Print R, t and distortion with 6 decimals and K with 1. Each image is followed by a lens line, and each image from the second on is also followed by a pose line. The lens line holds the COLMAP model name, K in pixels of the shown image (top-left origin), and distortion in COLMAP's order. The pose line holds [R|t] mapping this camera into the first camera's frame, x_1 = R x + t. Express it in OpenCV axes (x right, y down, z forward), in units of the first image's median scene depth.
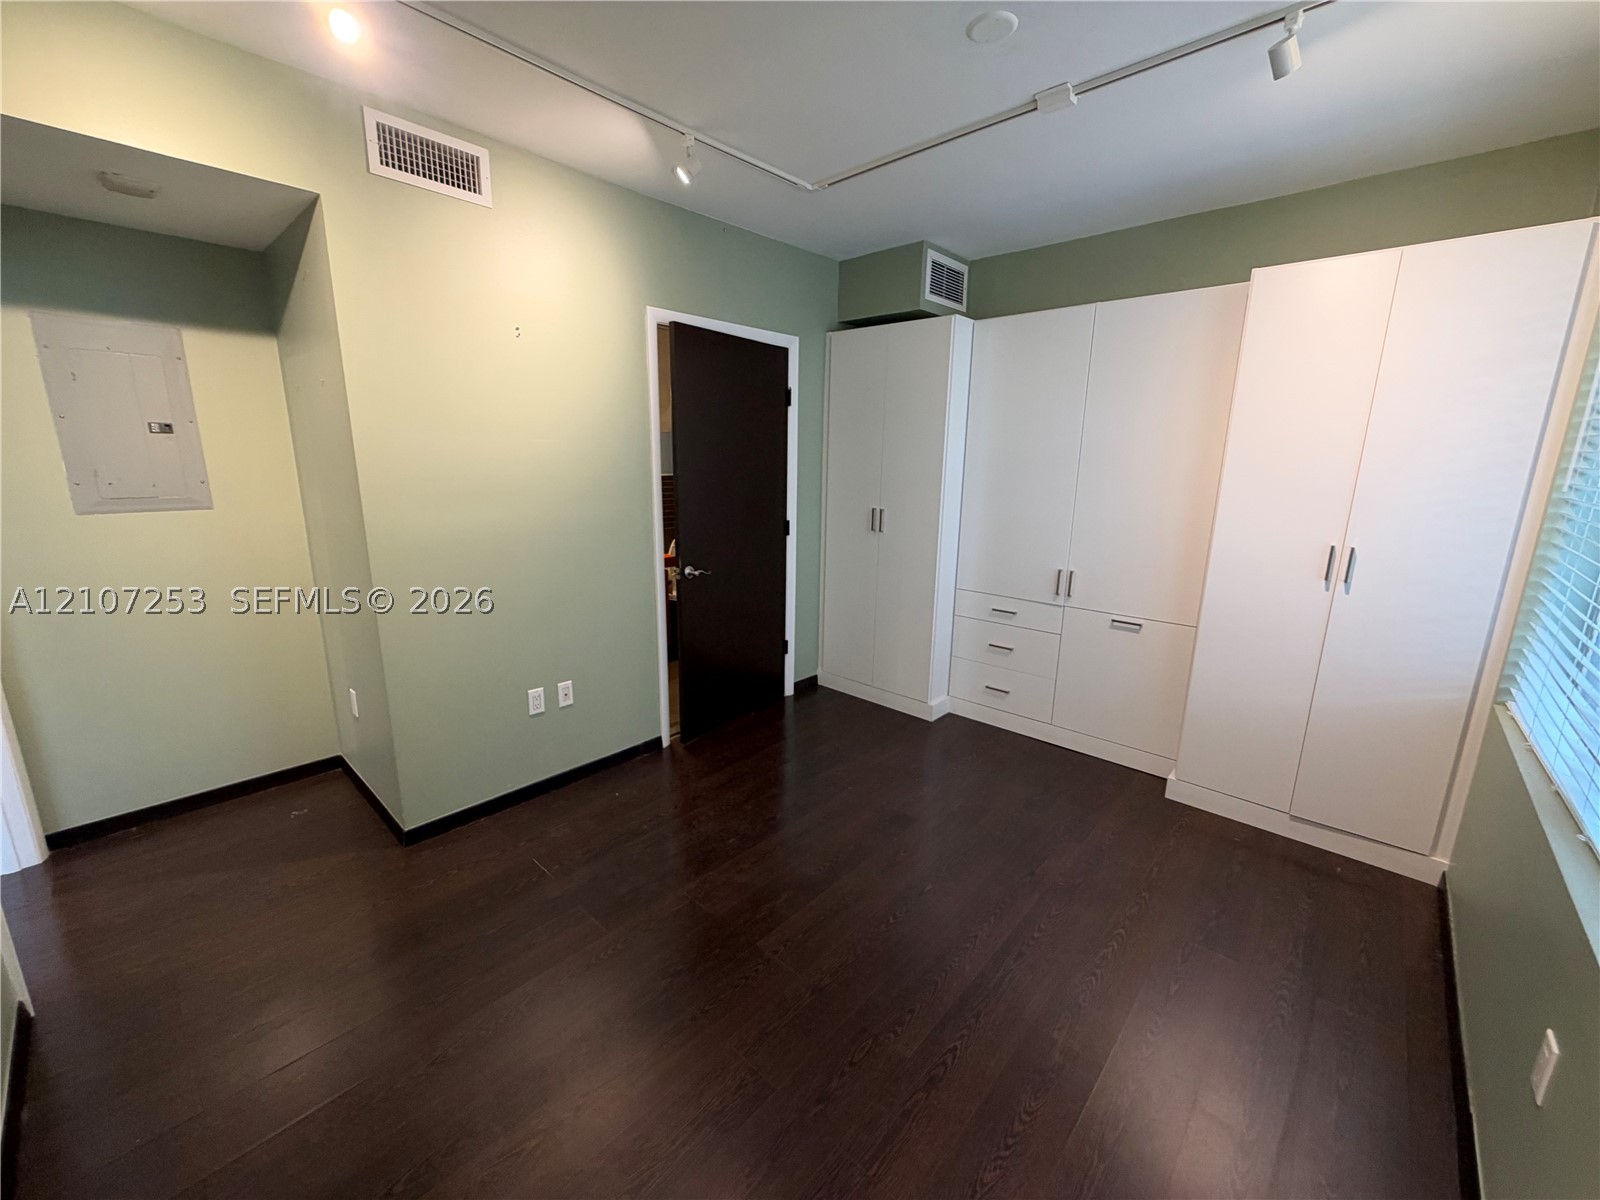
lens RADIAL K [[639.8, 0, 800.0], [0, 639.8, 600.0], [0, 0, 1]] dist [-0.000915, -0.000094]
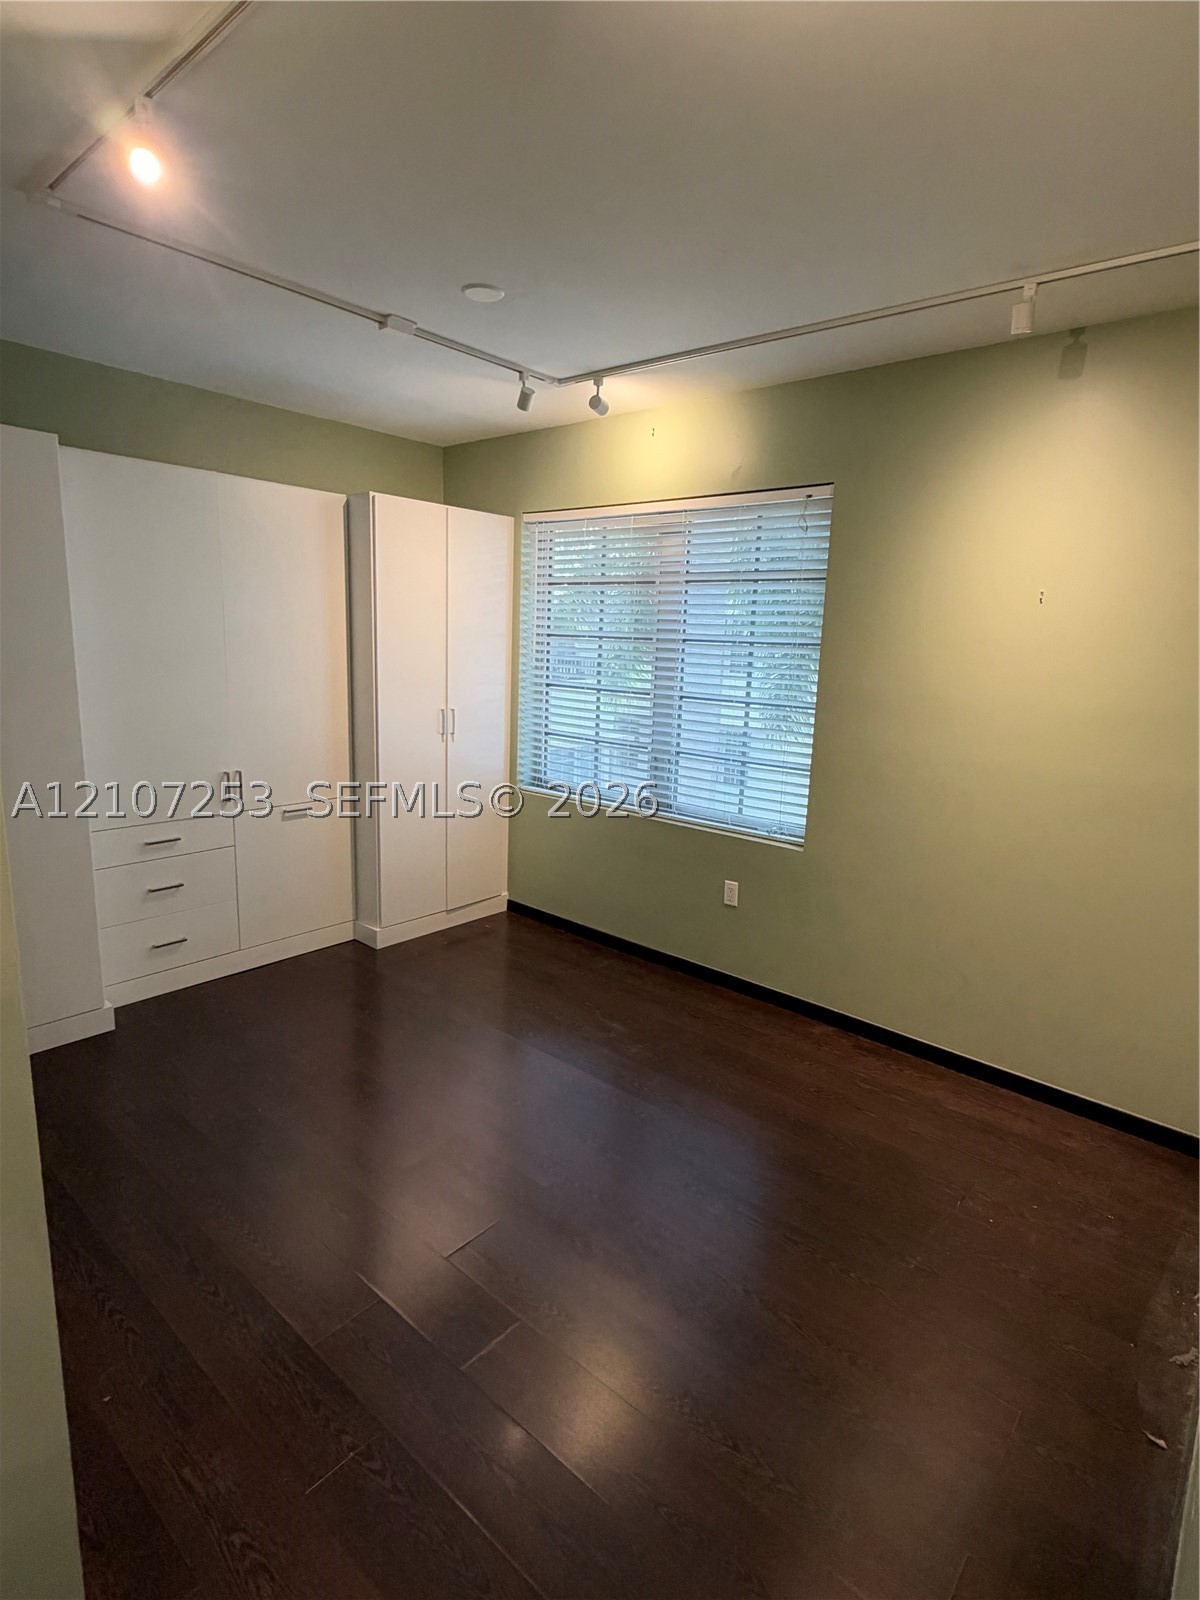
lens RADIAL K [[827.3, 0, 600.0], [0, 827.3, 800.0], [0, 0, 1]] dist [0.000577, 0.000070]
pose [[-0.029707, -0.206054, 0.978090, -0.711039], [0.186903, 0.960118, 0.207945, -0.149672], [-0.981929, 0.188985, 0.009990, 0.497776]]
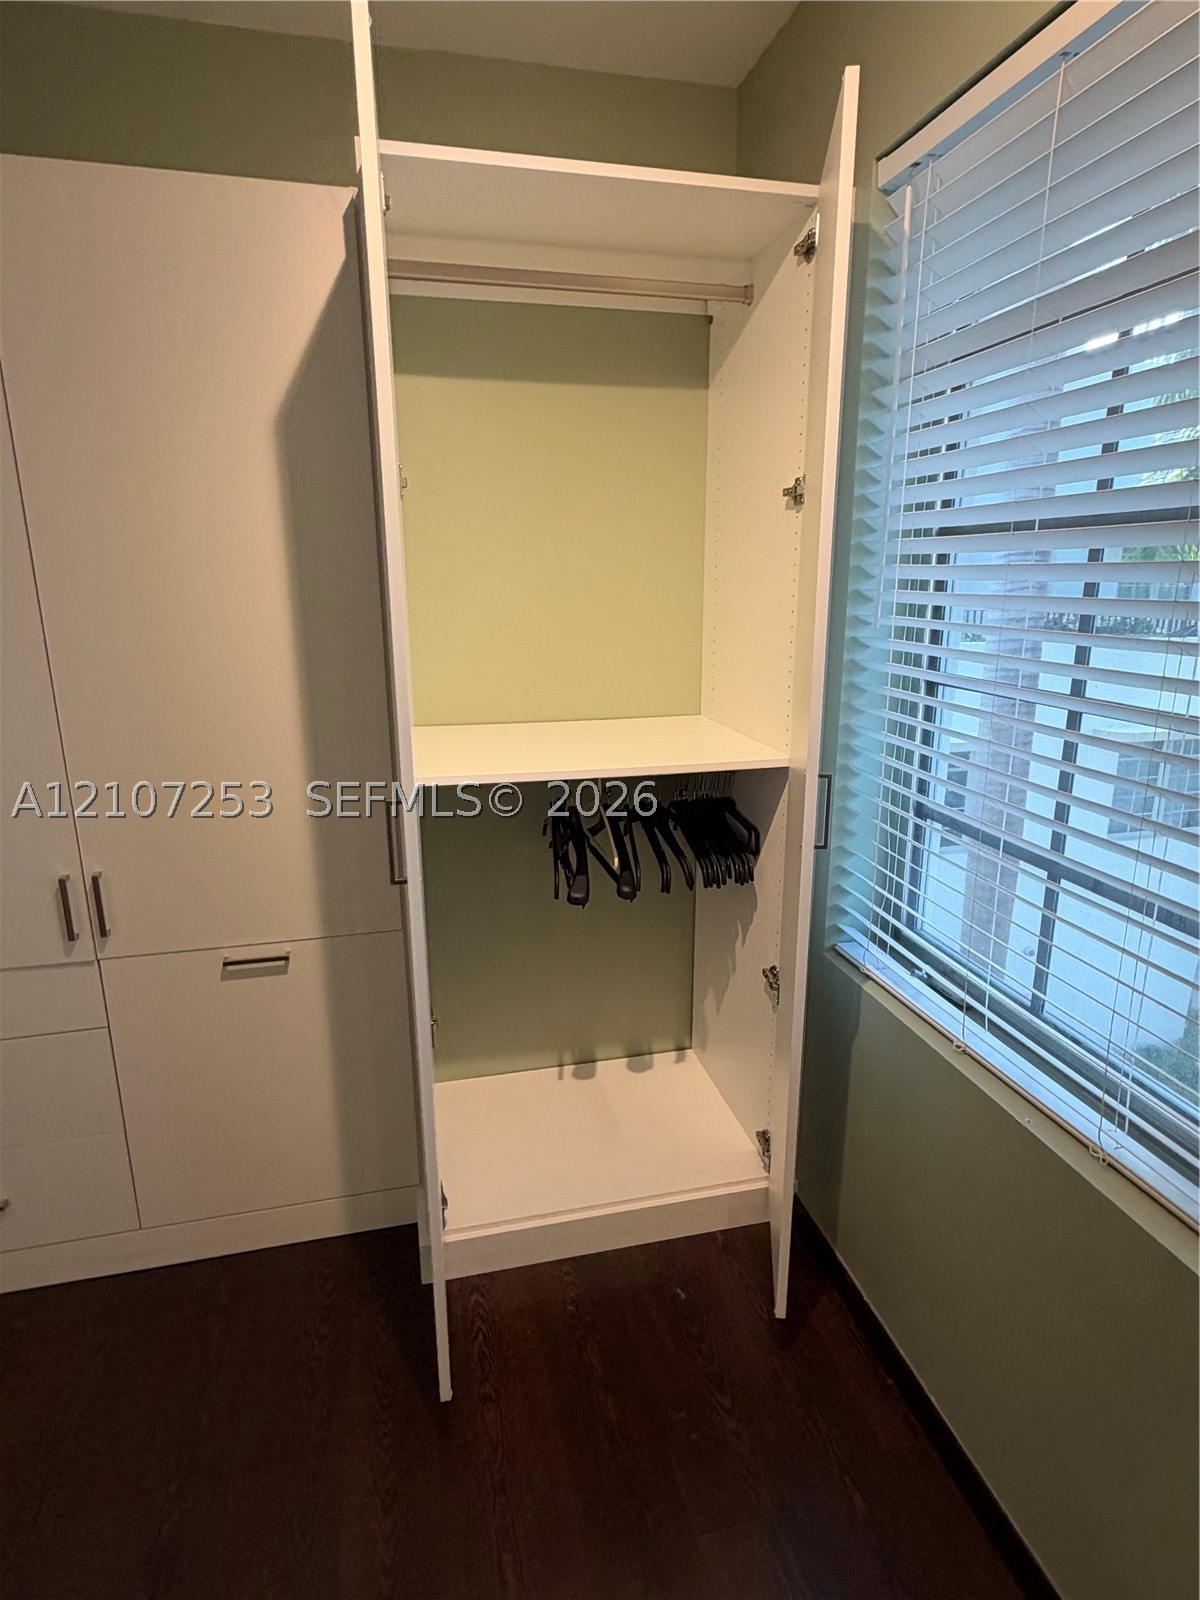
lens RADIAL K [[862.8, 0, 586.5], [0, 862.8, 800.6], [0, 0, 1]] dist [-0.003049, -0.000383]
pose [[0.571004, -0.219714, 0.791000, 0.186466], [0.189157, 0.972807, 0.133666, -0.101866], [-0.798858, 0.073299, 0.597037, 0.434853]]
